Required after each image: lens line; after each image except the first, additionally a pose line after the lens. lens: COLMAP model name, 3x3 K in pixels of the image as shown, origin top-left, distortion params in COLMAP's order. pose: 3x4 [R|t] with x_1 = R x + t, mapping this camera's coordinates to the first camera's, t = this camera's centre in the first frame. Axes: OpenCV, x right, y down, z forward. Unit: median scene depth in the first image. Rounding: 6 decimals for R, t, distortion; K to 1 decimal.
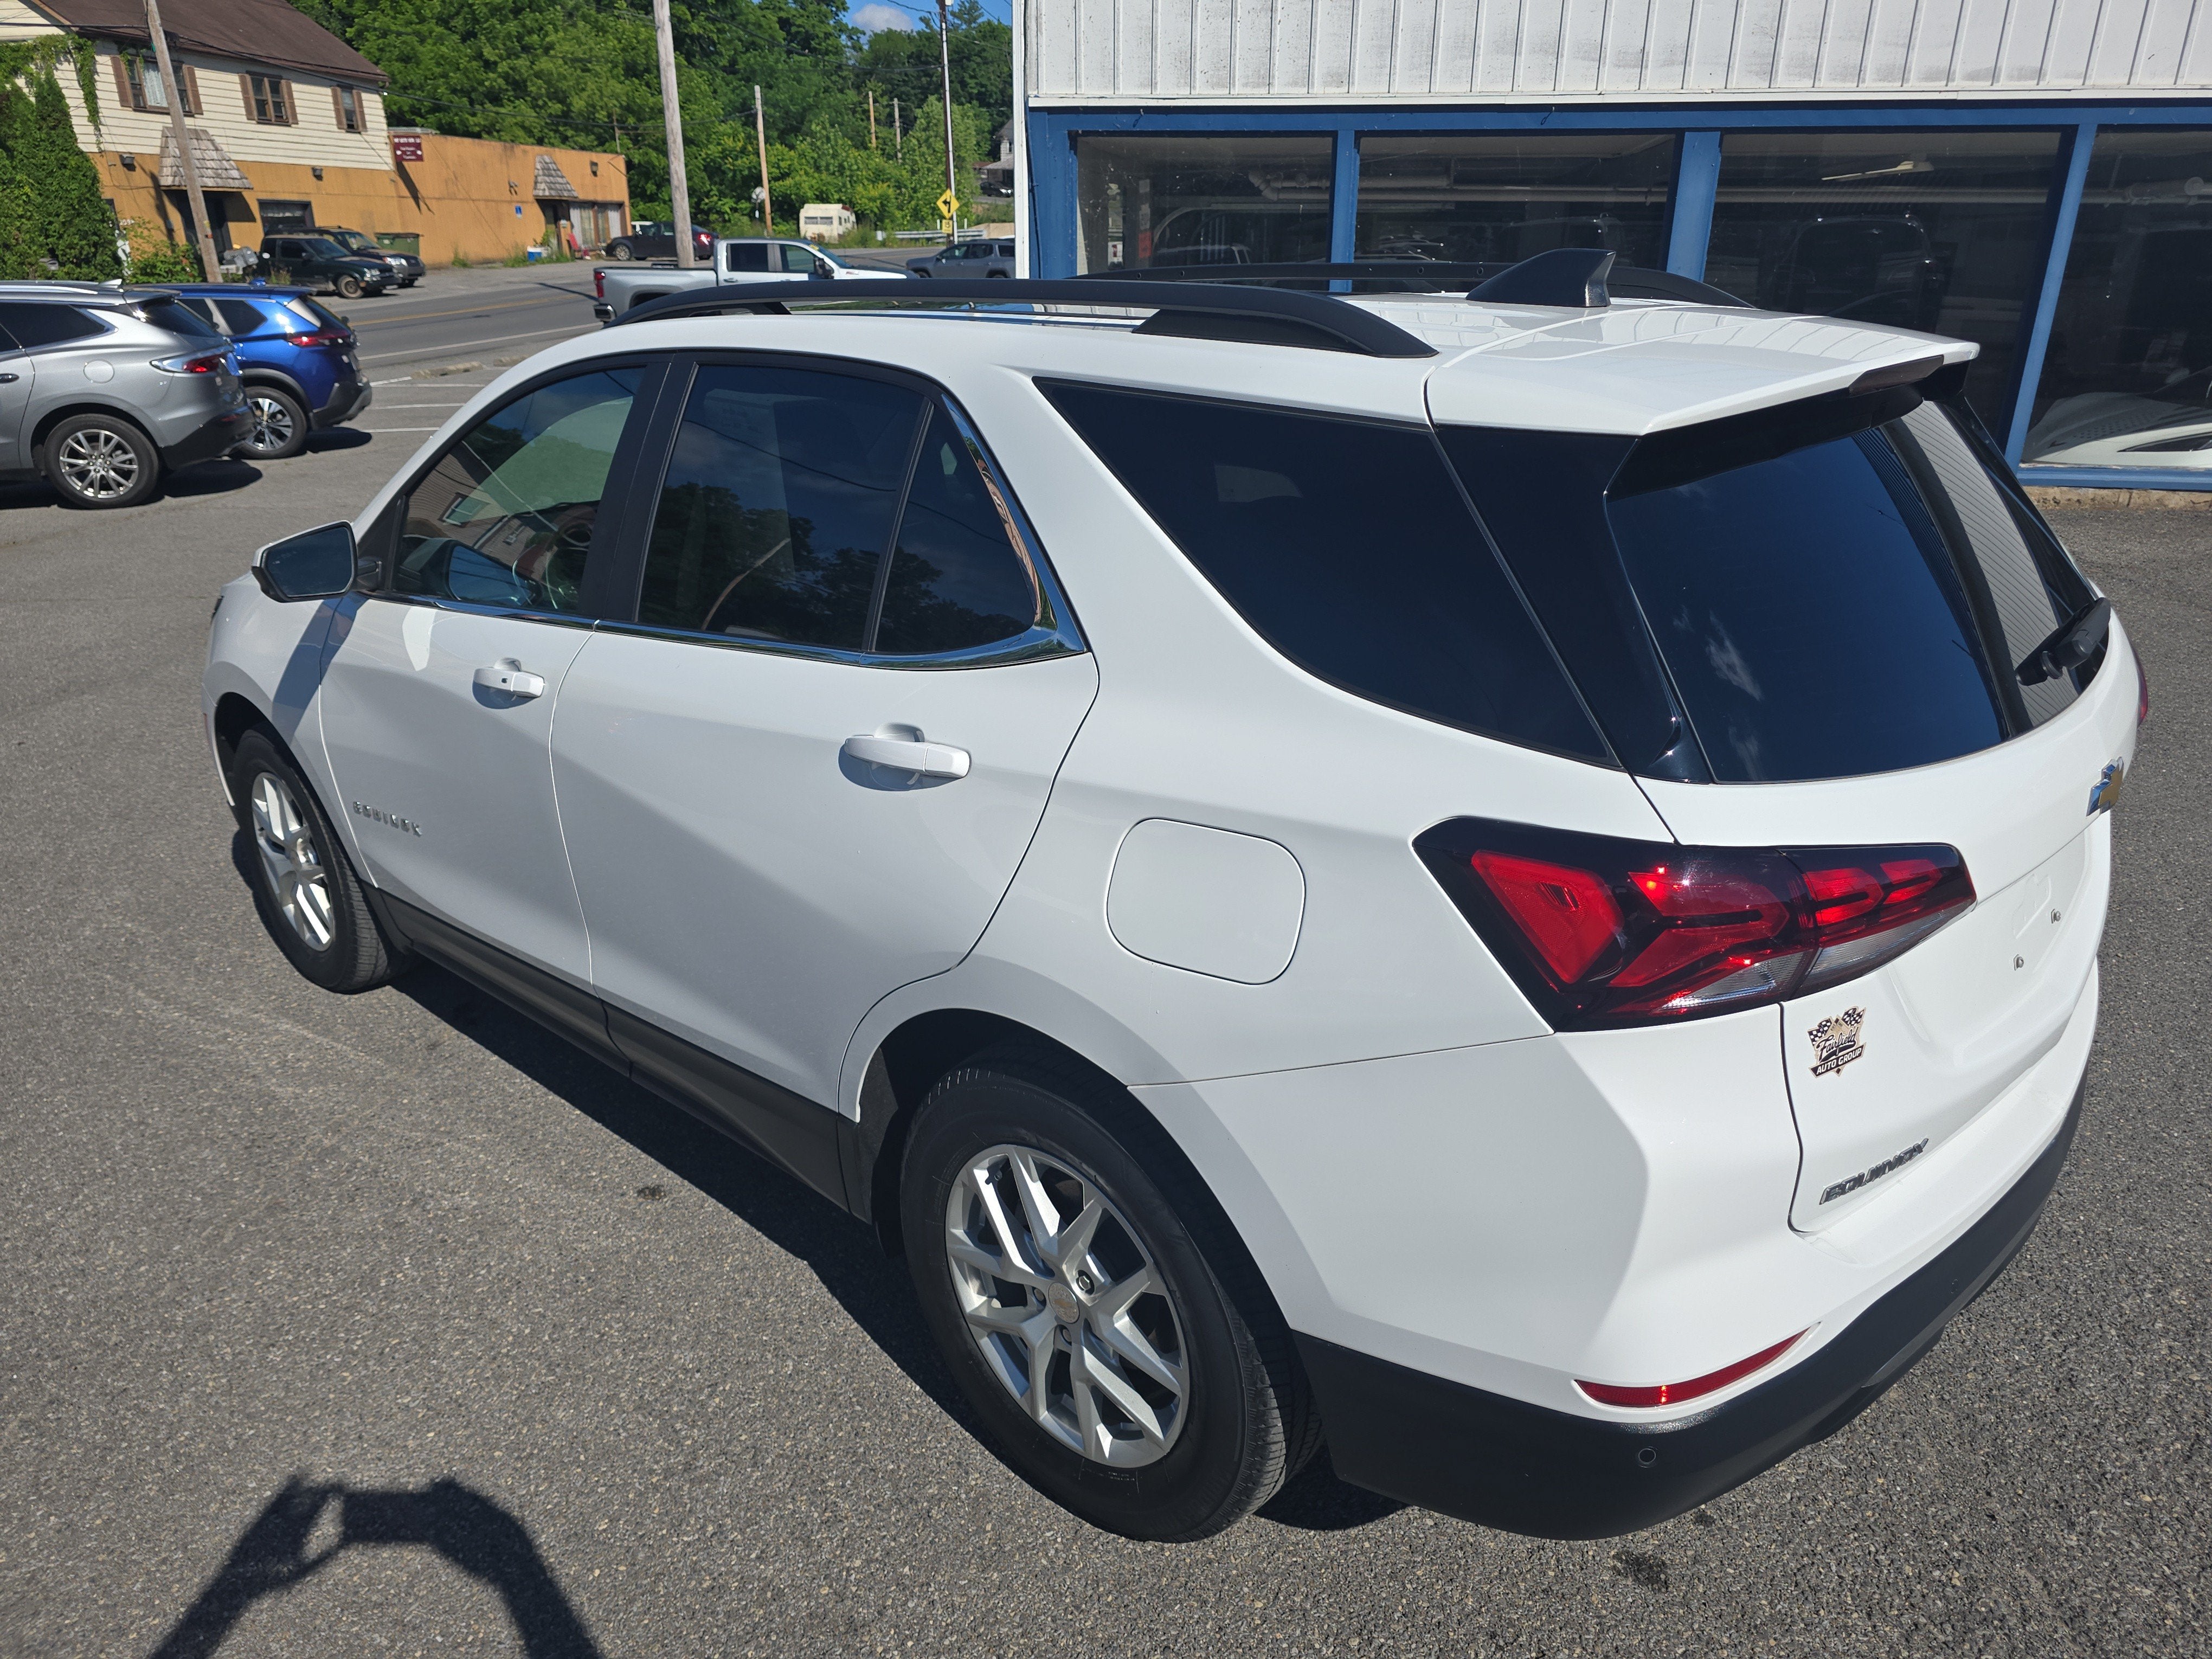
lens RADIAL K [[1513.3, 0, 1117.5], [0, 1513.3, 836.6], [0, 0, 1]] dist [0.043674, -0.034796]
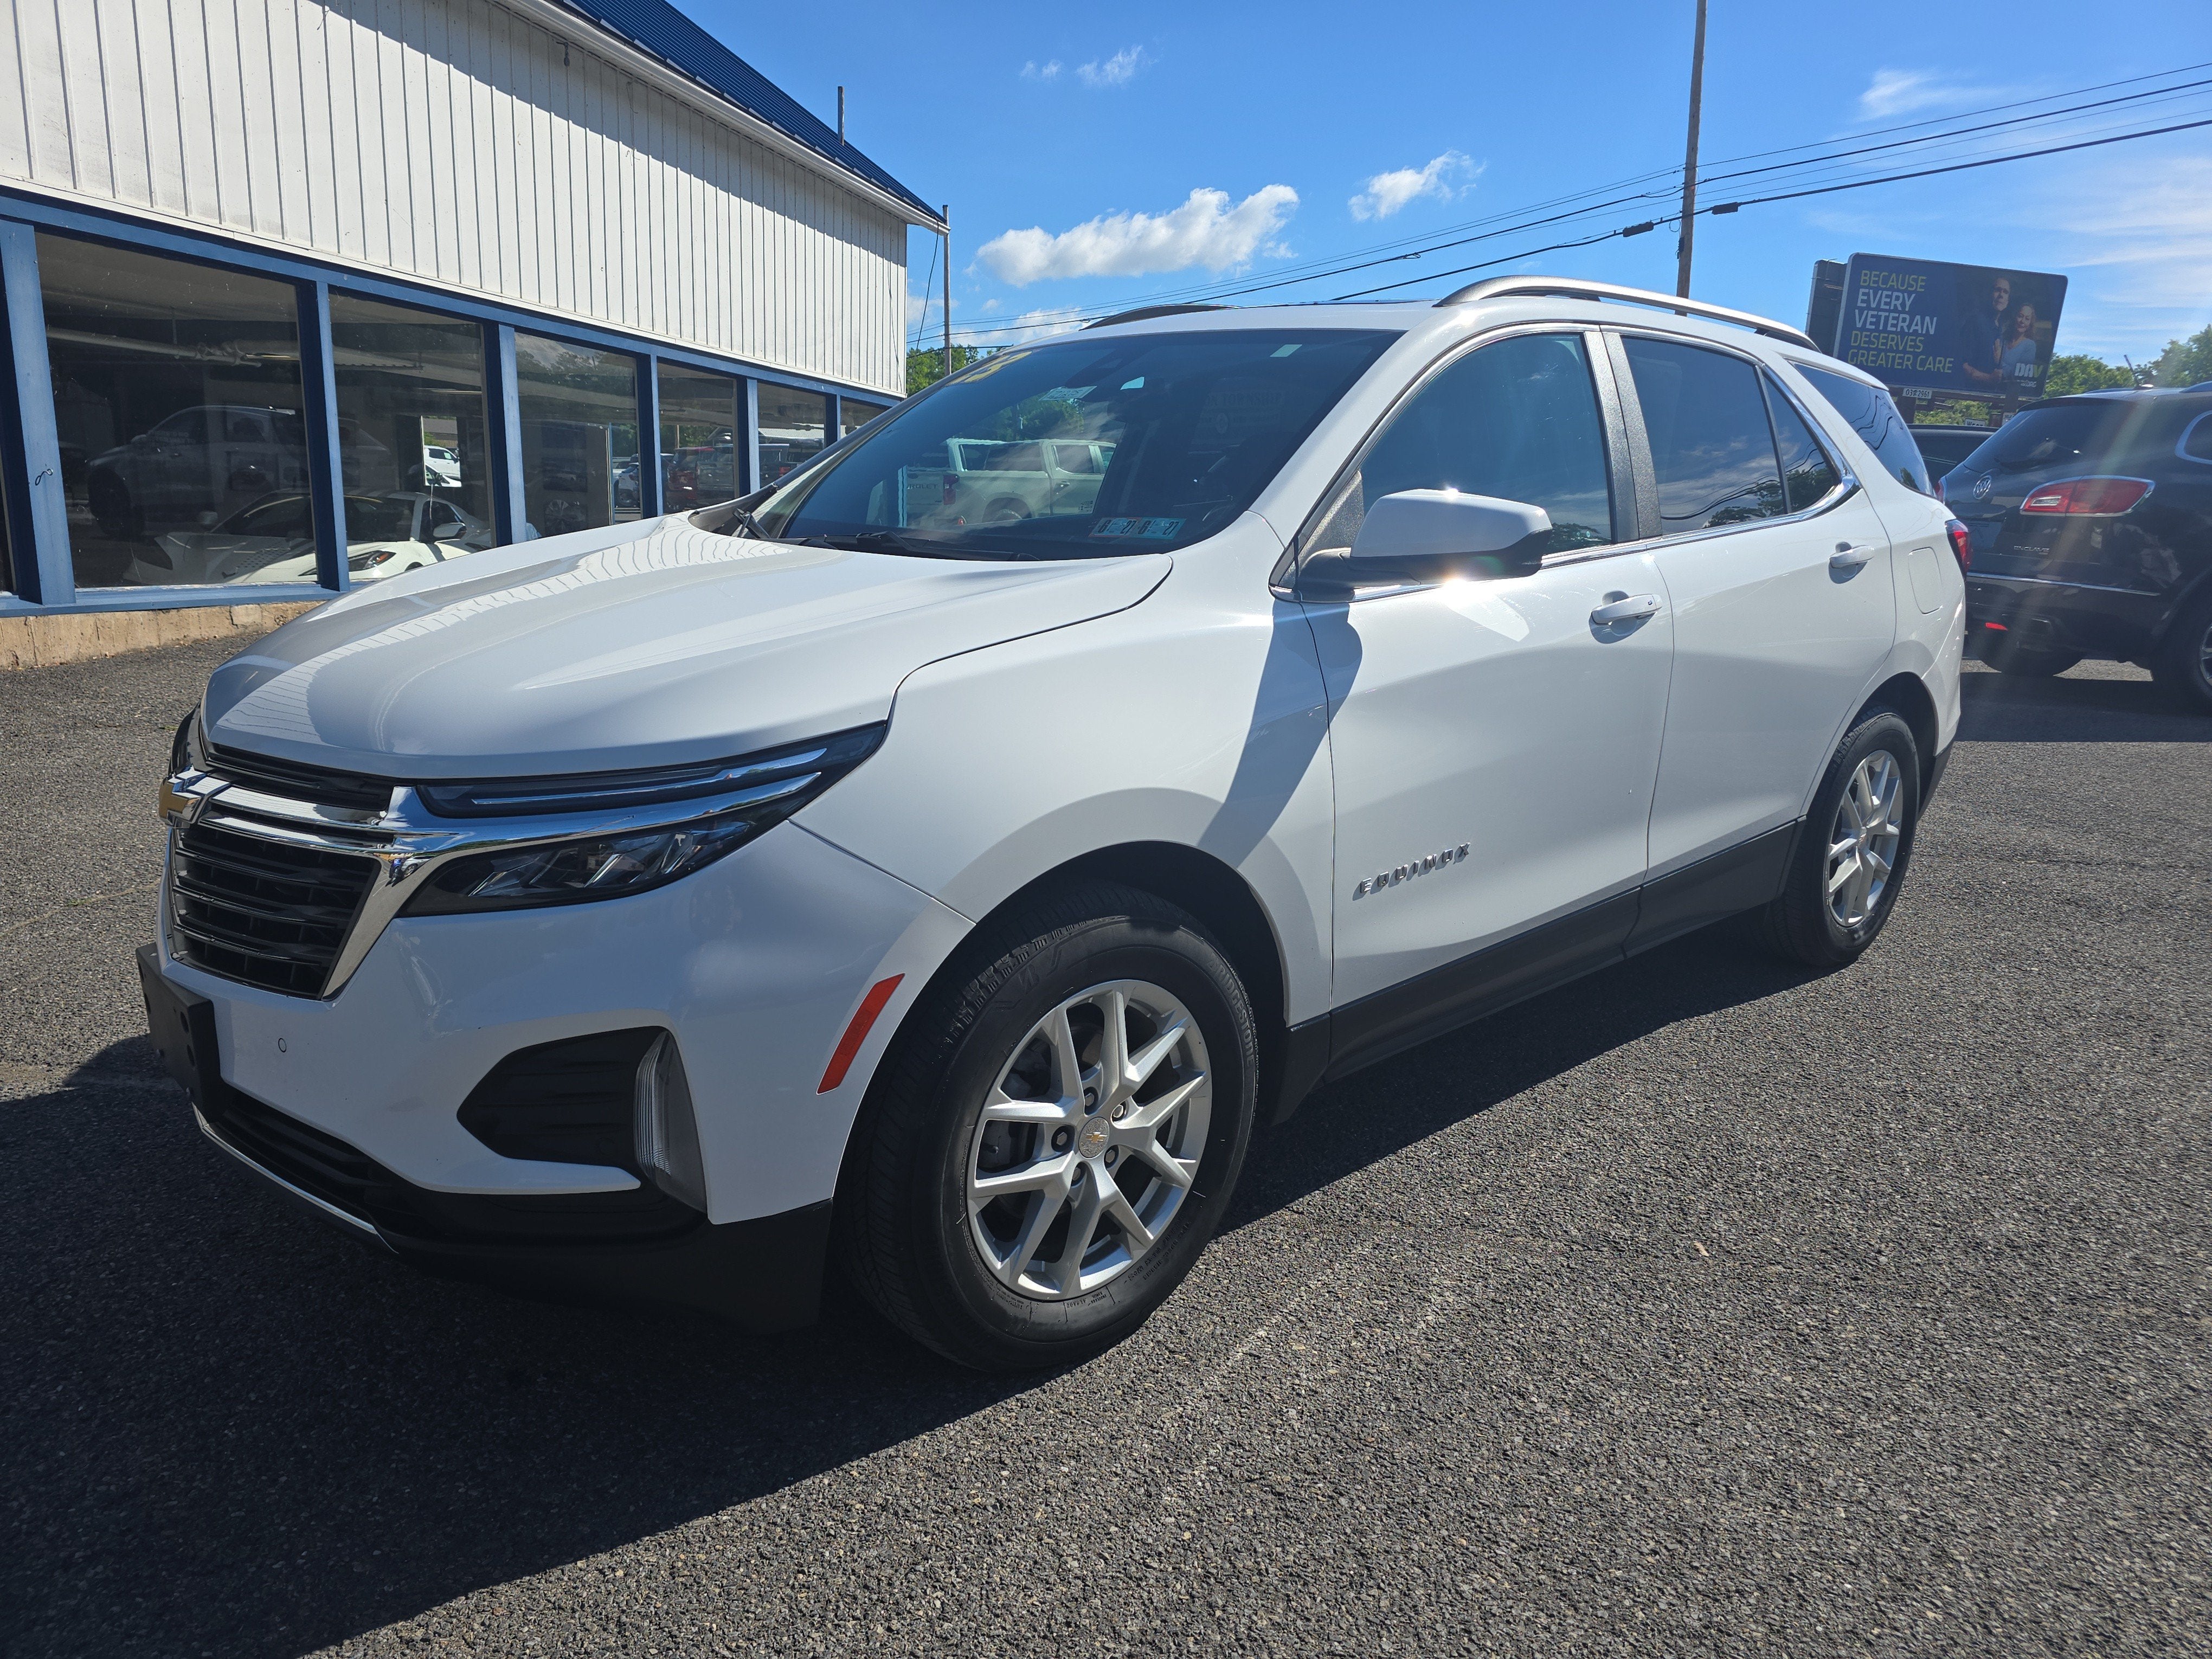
lens RADIAL K [[1513.3, 0, 1117.5], [0, 1513.3, 836.6], [0, 0, 1]] dist [0.043674, -0.034796]
pose [[0.055667, -0.206367, 0.976890, -0.511342], [0.330240, 0.927145, 0.177040, -0.089416], [-0.942254, 0.312752, 0.119762, 0.428697]]
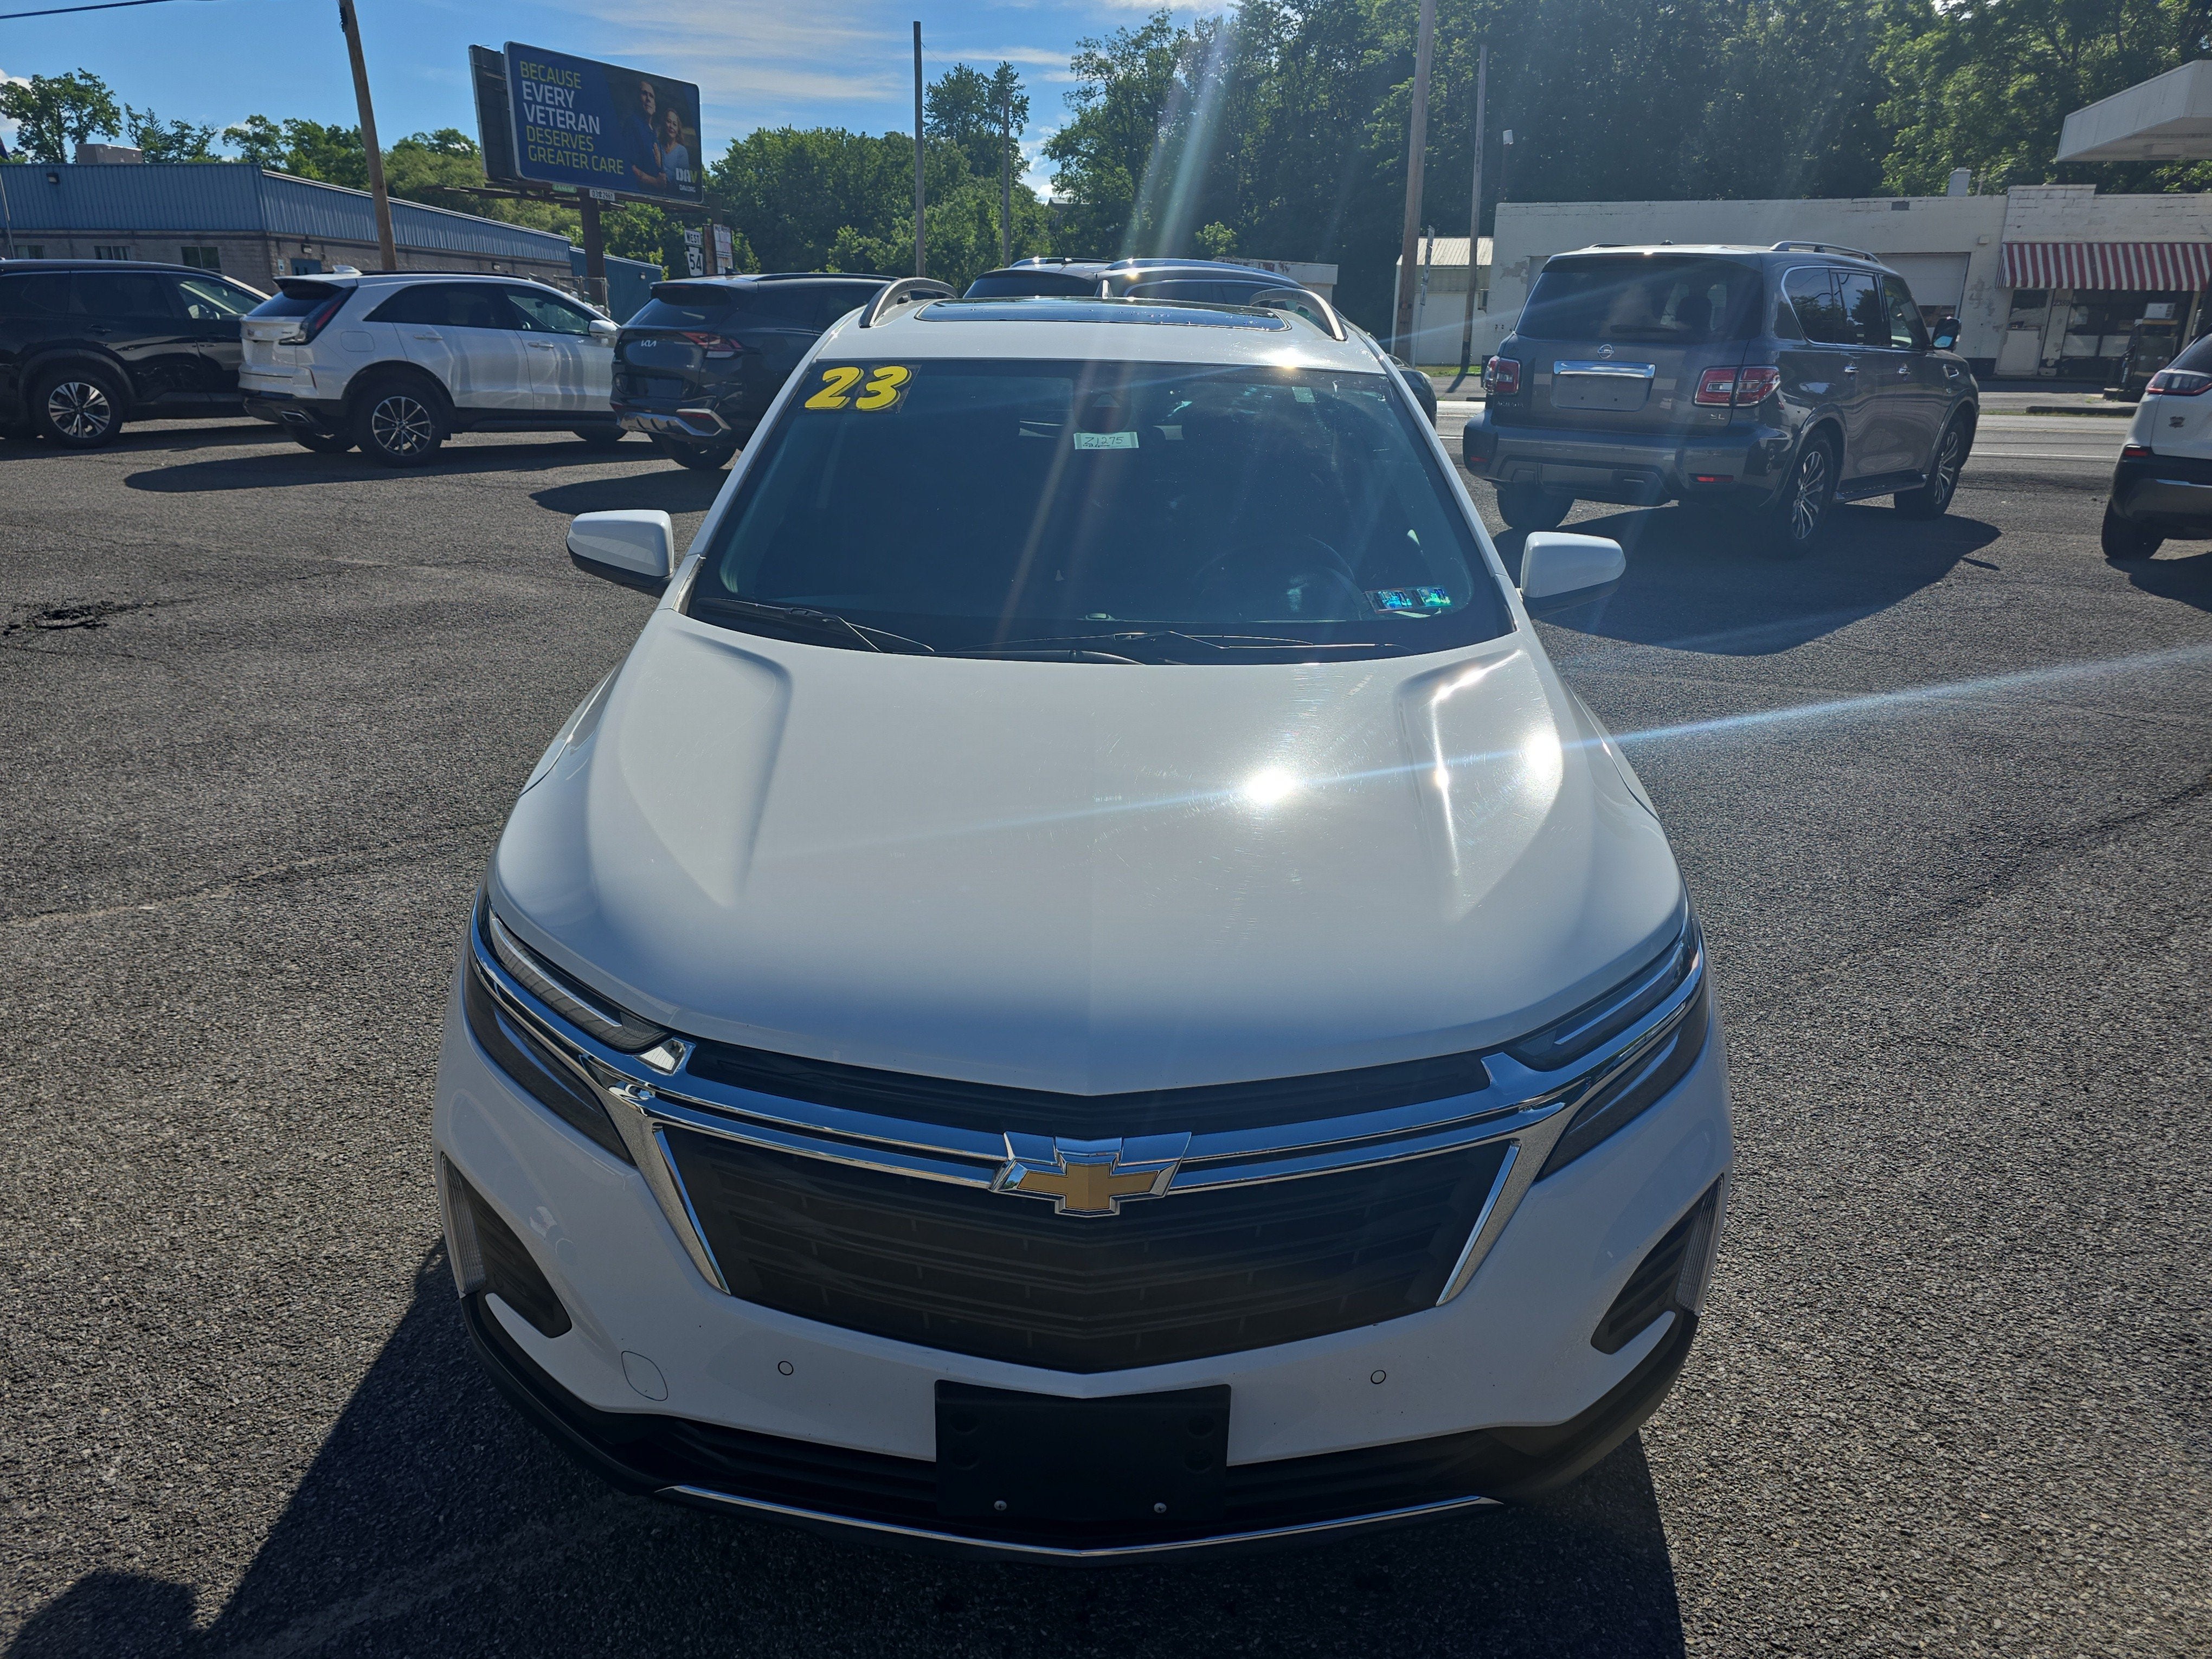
lens RADIAL K [[1498.3, 0, 1110.6], [0, 1498.3, 857.8], [0, 0, 1]] dist [0.040629, -0.045791]
pose [[-0.697698, -0.242370, 0.674147, 0.235649], [0.251583, 0.798200, 0.547342, -0.884802], [-0.670764, 0.551483, -0.495926, 1.822983]]
